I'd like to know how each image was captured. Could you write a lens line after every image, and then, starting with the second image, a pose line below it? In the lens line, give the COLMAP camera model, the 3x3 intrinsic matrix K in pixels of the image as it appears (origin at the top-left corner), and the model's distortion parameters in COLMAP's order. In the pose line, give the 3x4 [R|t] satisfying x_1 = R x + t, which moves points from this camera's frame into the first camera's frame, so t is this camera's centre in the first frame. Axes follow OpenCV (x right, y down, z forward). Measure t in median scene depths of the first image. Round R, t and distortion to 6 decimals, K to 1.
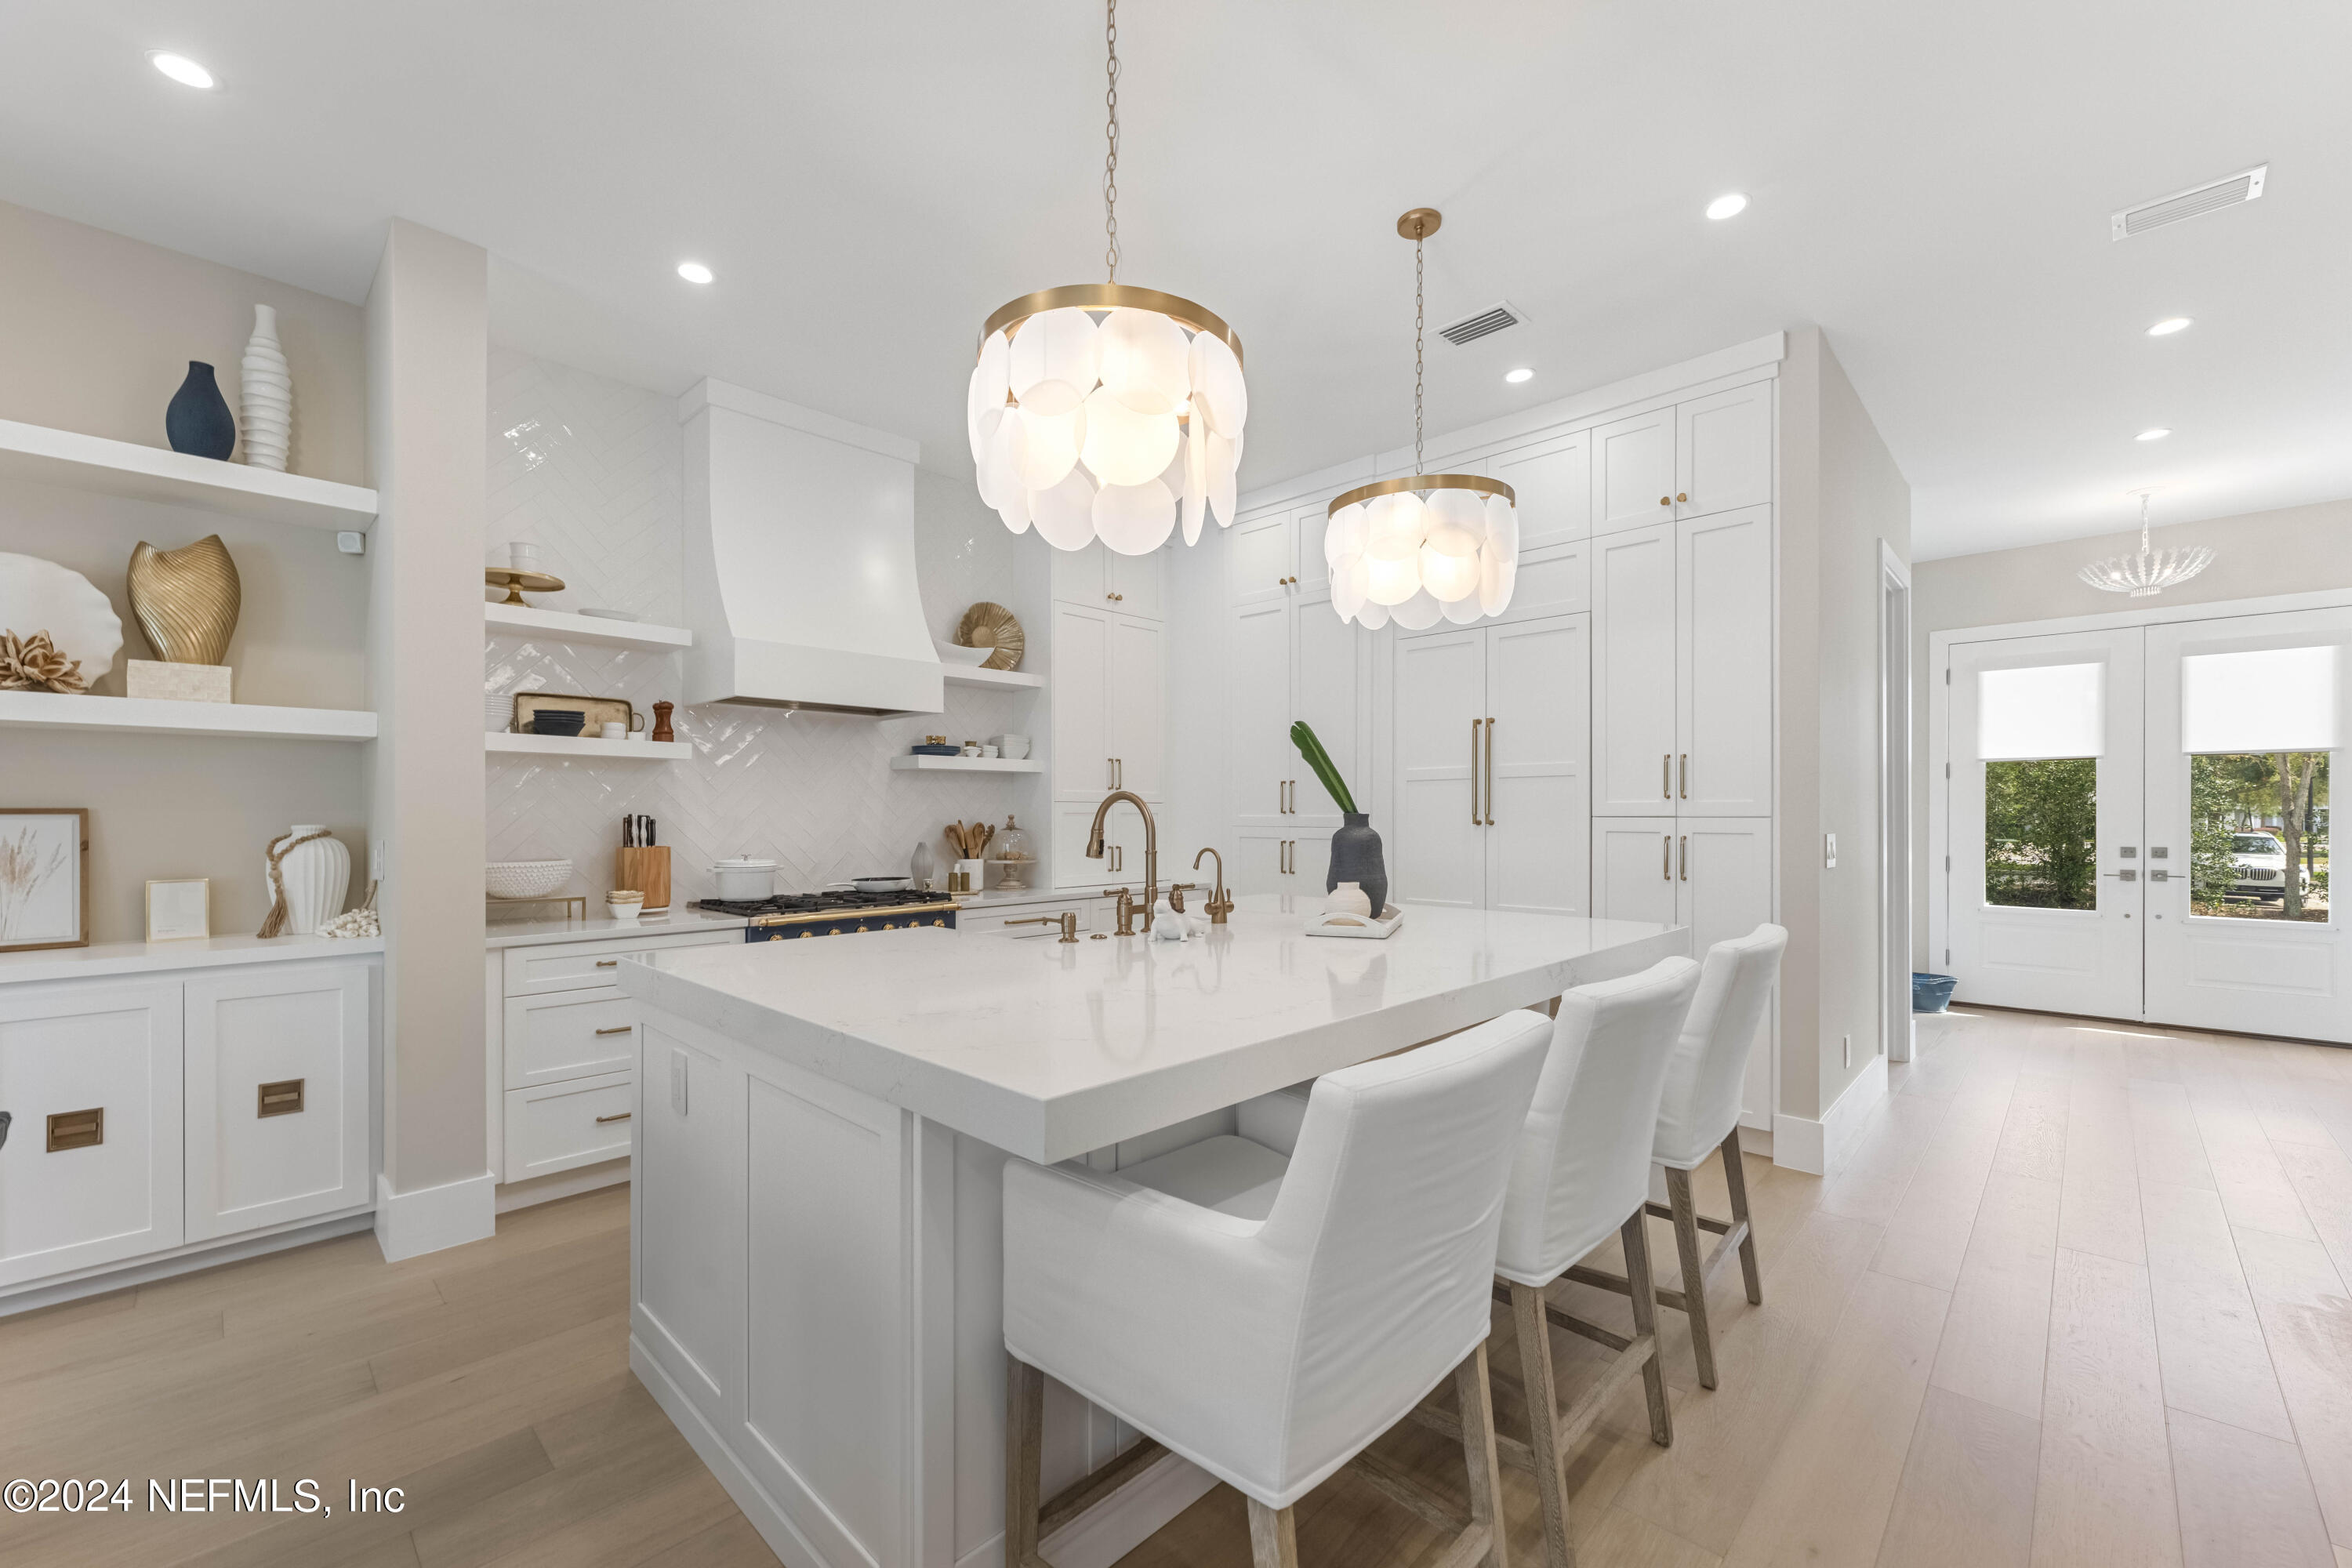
lens RADIAL K [[948.9, 0, 1153.3], [0, 948.9, 818.1], [0, 0, 1]] dist [-0.000599, 0.000549]
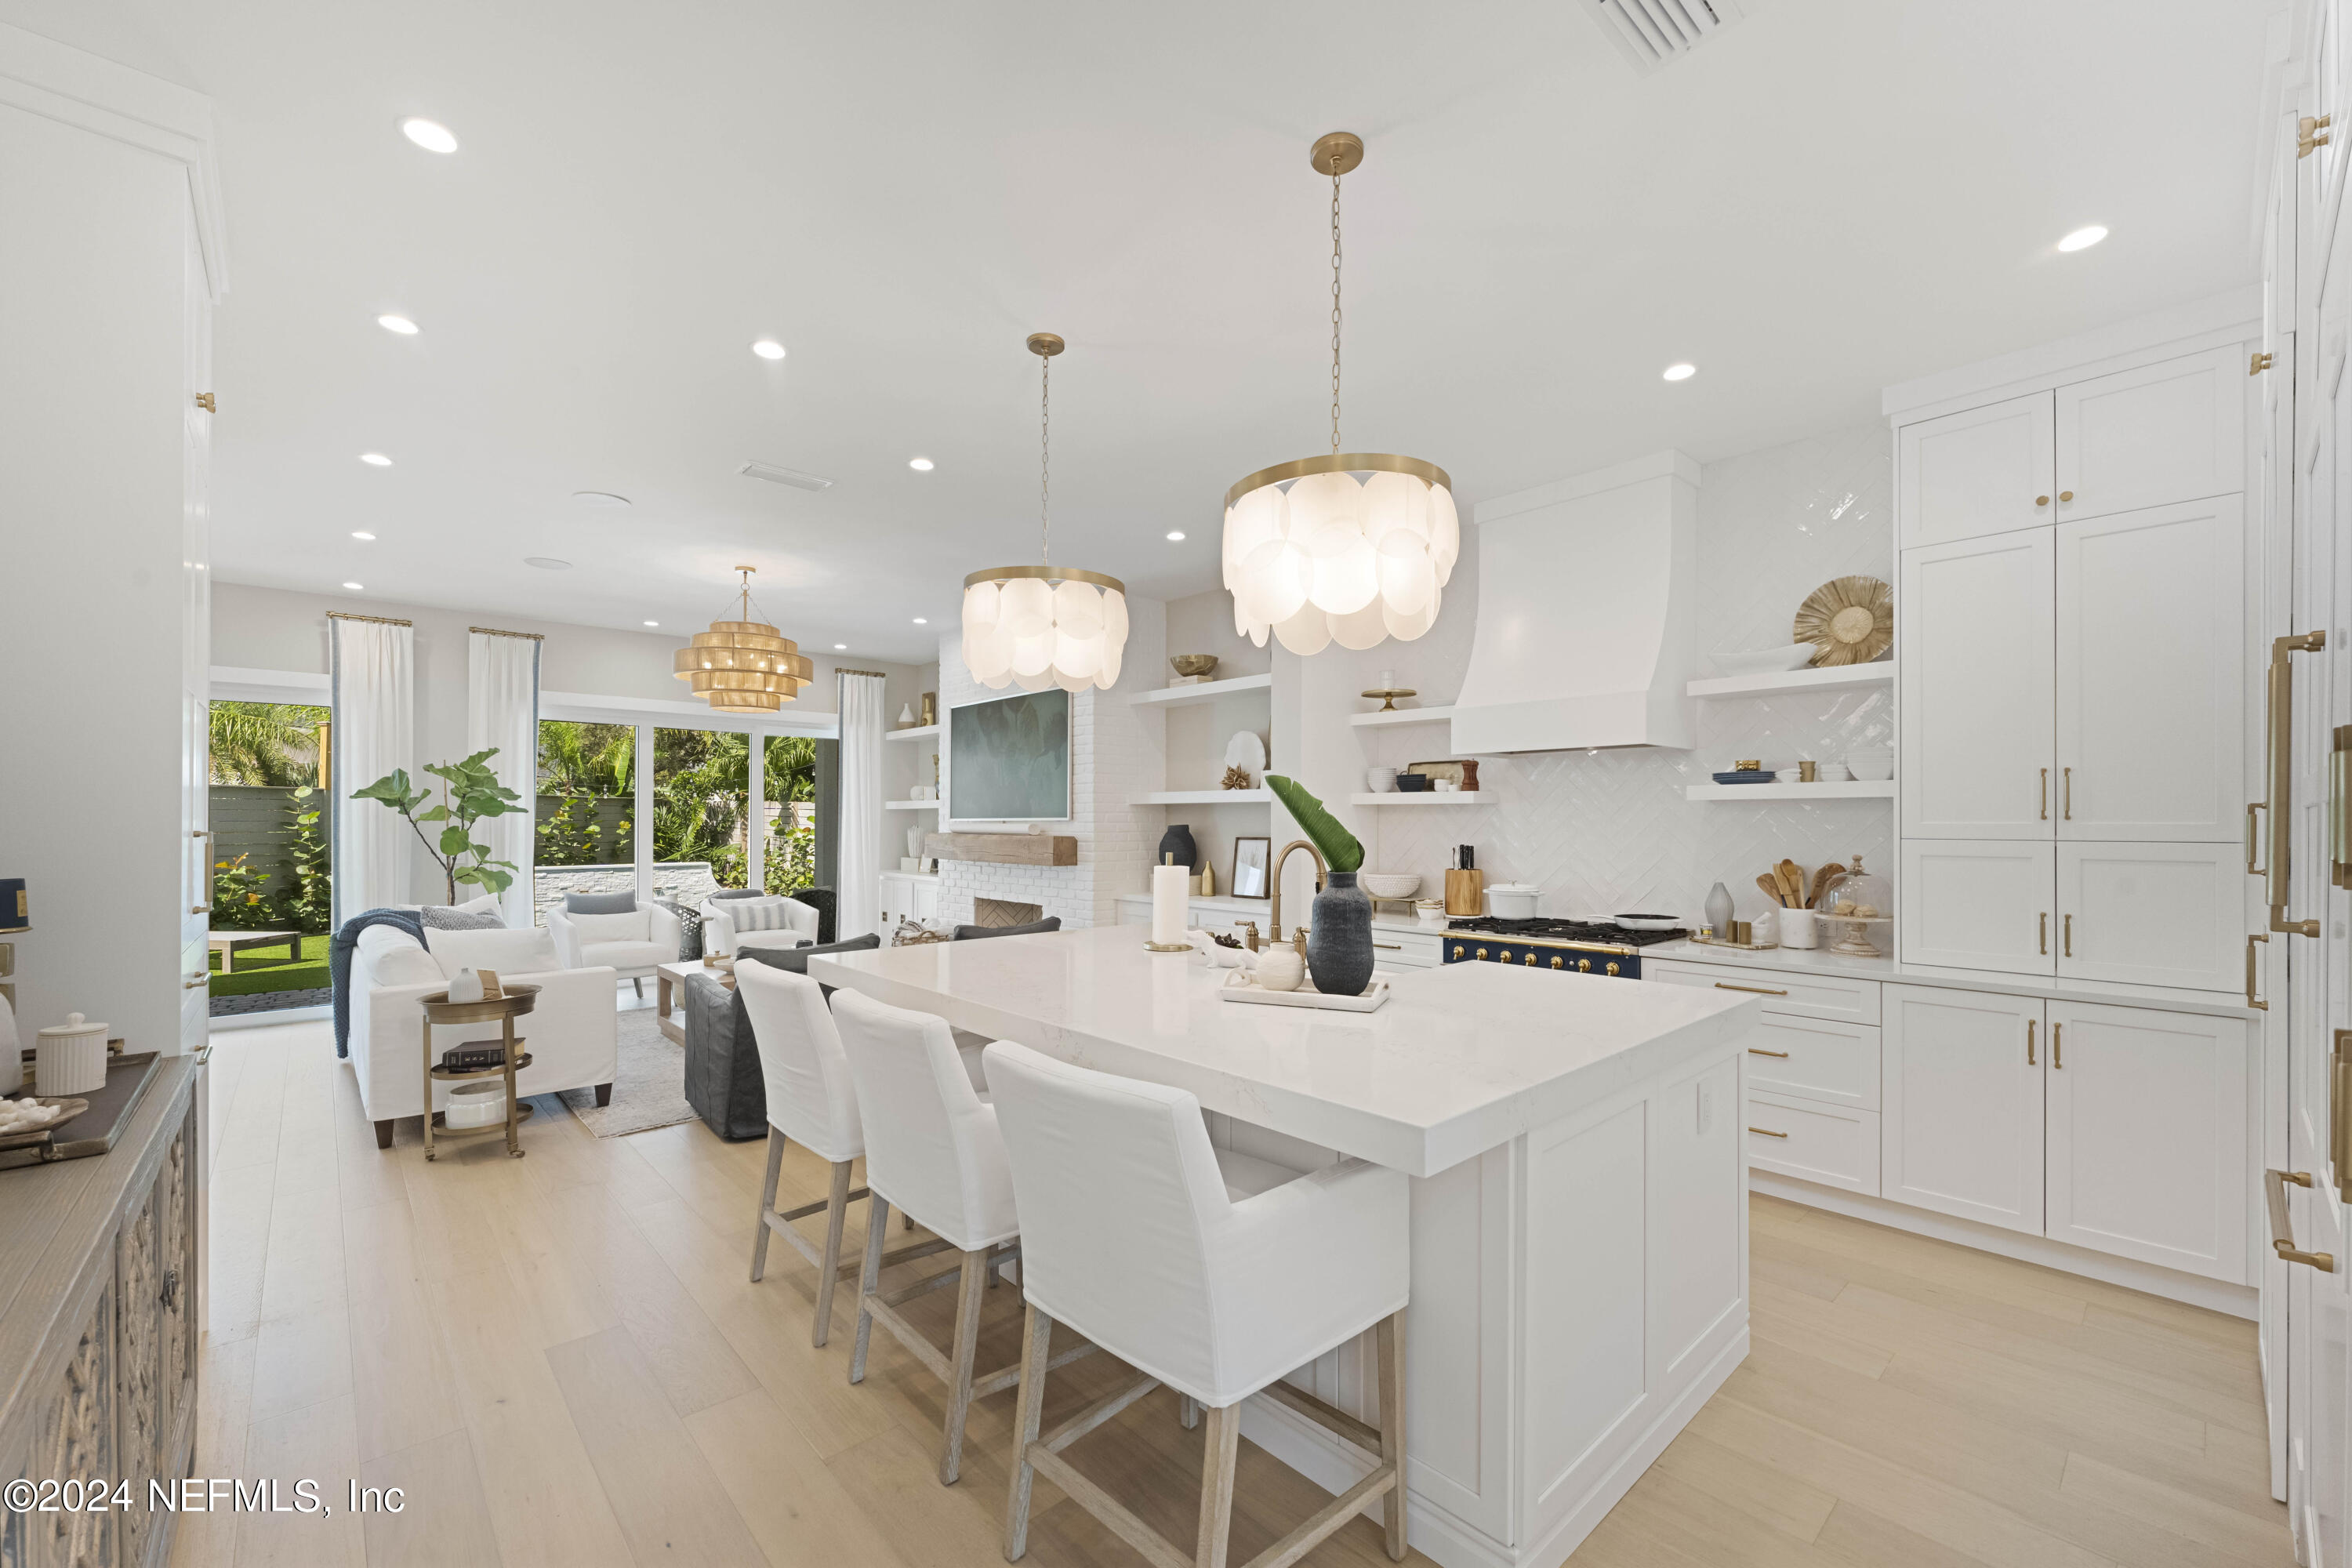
lens RADIAL K [[948.9, 0, 1182.4], [0, 948.9, 814.8], [0, 0, 1]] dist [-0.000599, 0.000549]
pose [[-0.048157, -0.004820, -0.998828, 1.039111], [-0.003236, 0.999984, -0.004669, -0.050609], [0.998835, 0.003007, -0.048172, 0.850428]]
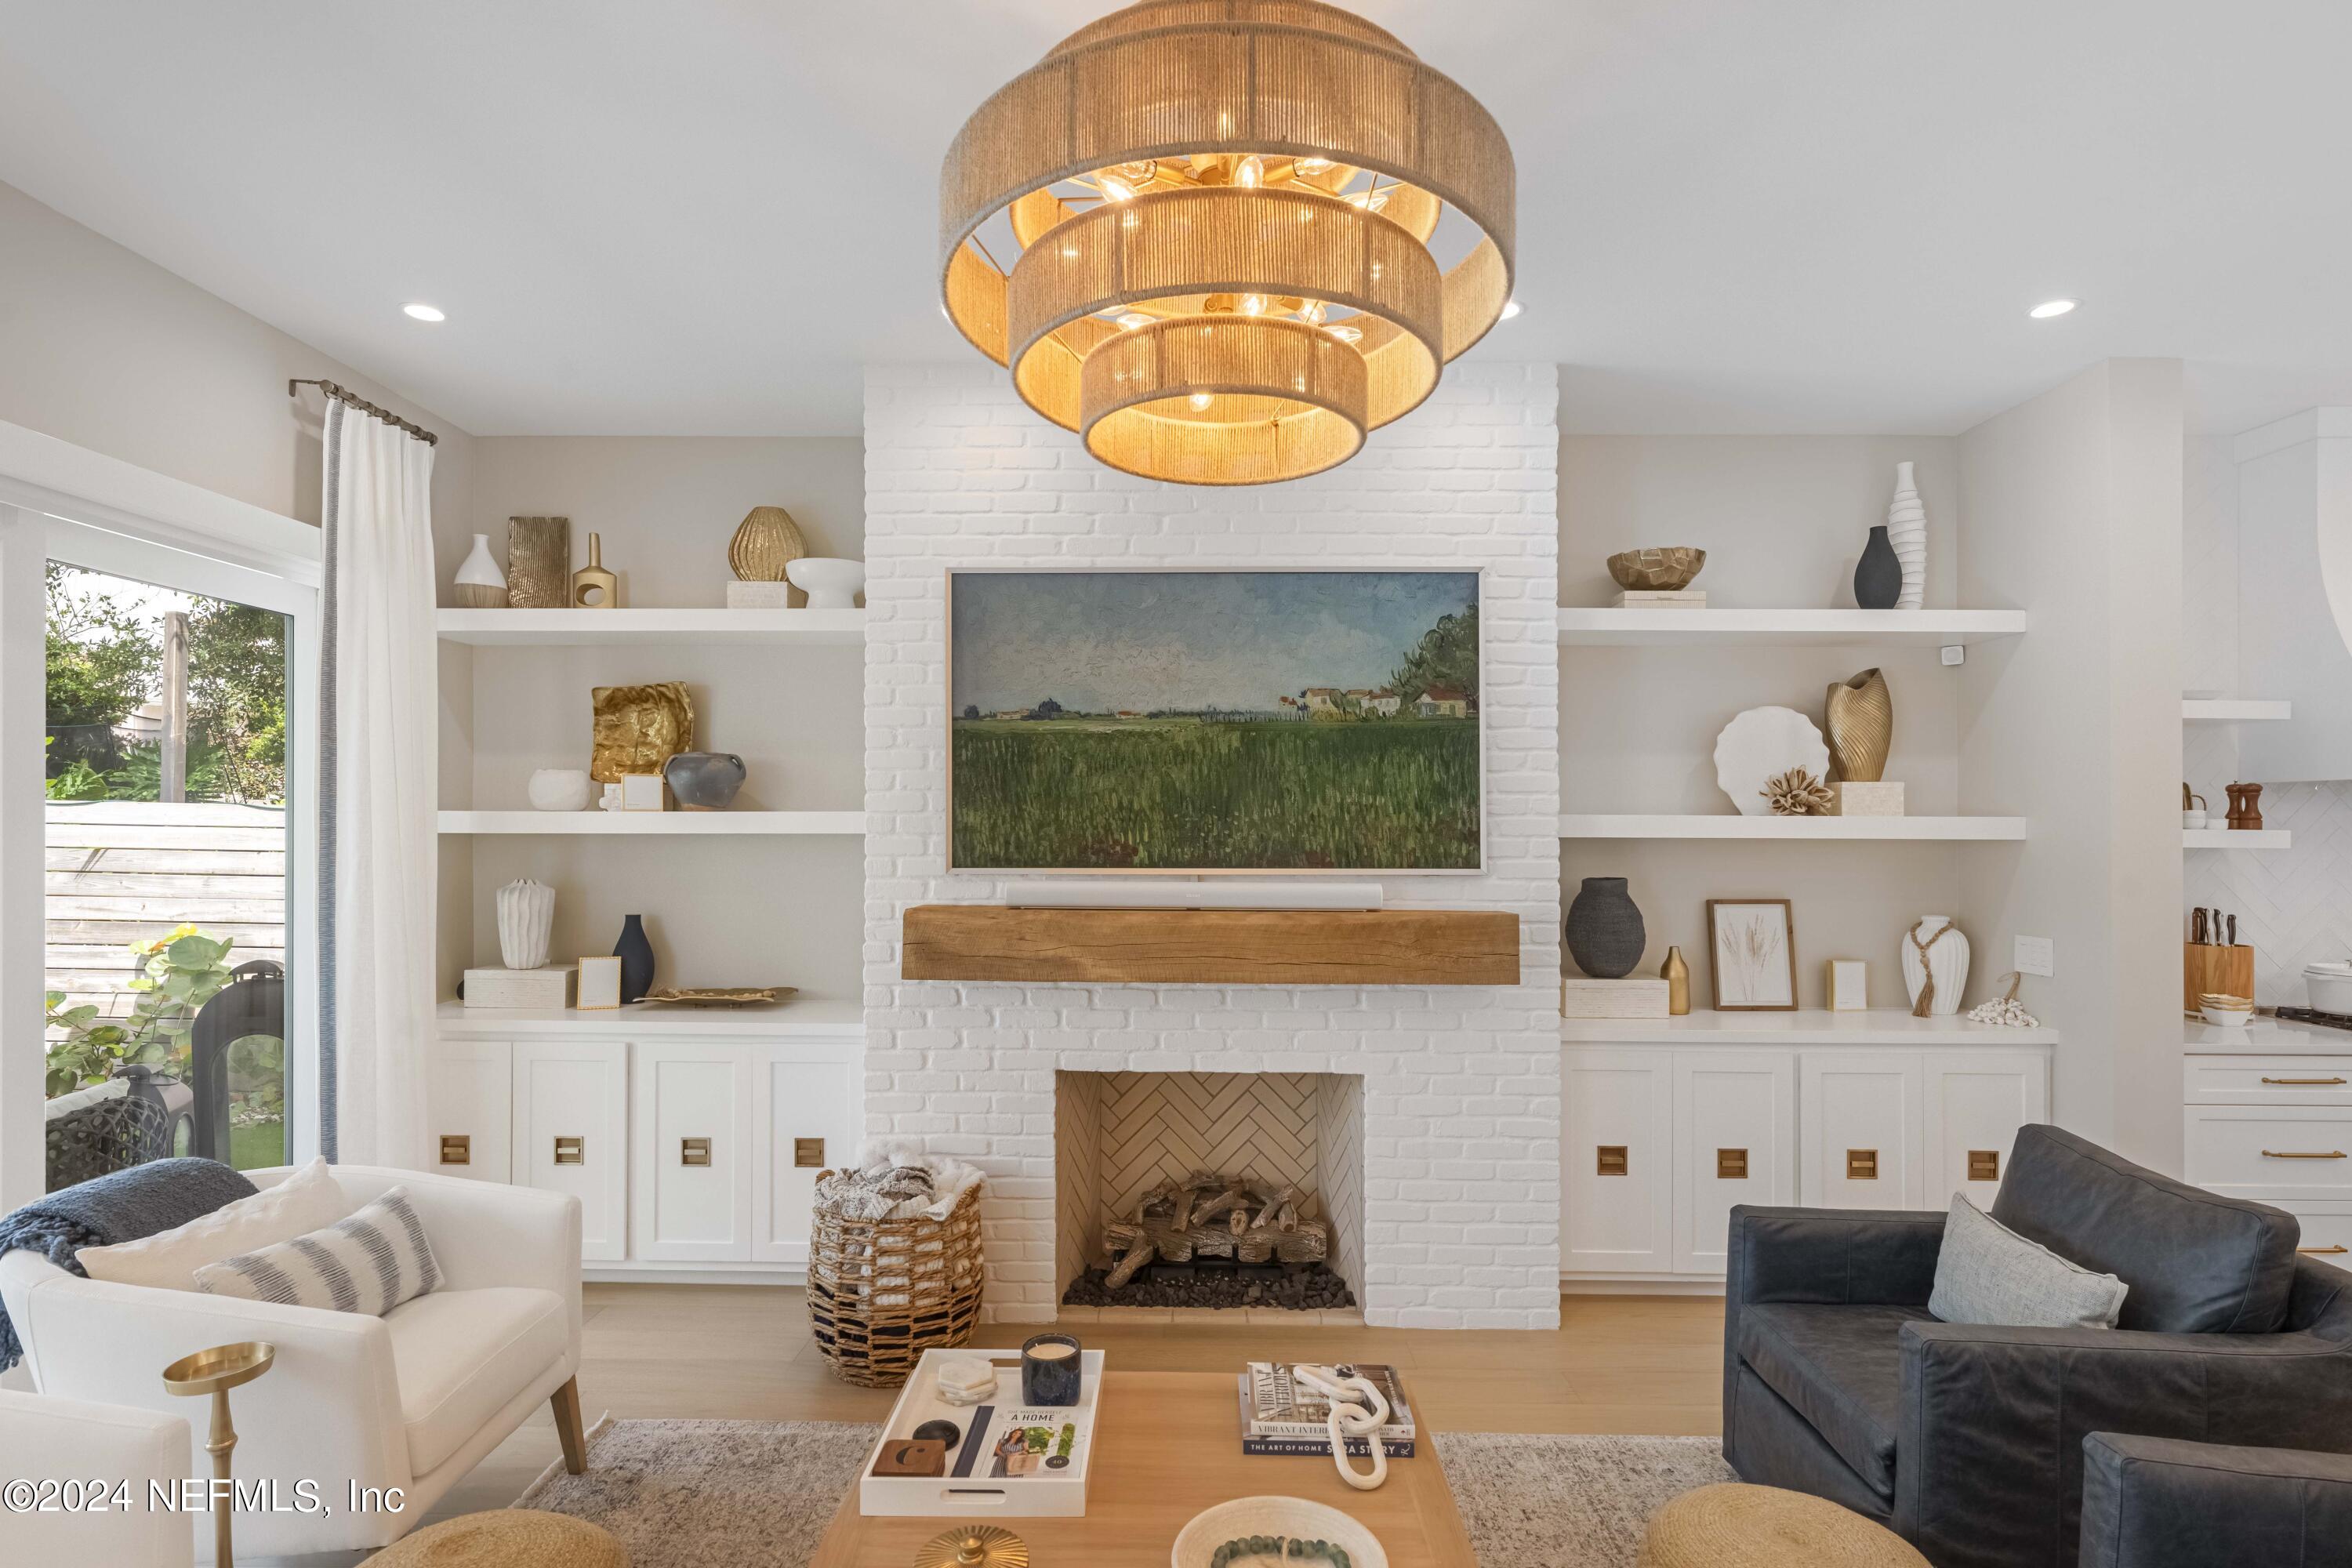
lens RADIAL K [[1135.5, 0, 1182.4], [0, 1135.5, 823.6], [0, 0, 1]] dist [-0.003914, 0.000543]
pose [[0.693070, 0.000517, -0.720870, -0.564318], [-0.006674, 0.999961, -0.005700, -0.091685], [0.720840, 0.008762, 0.693047, -0.583733]]
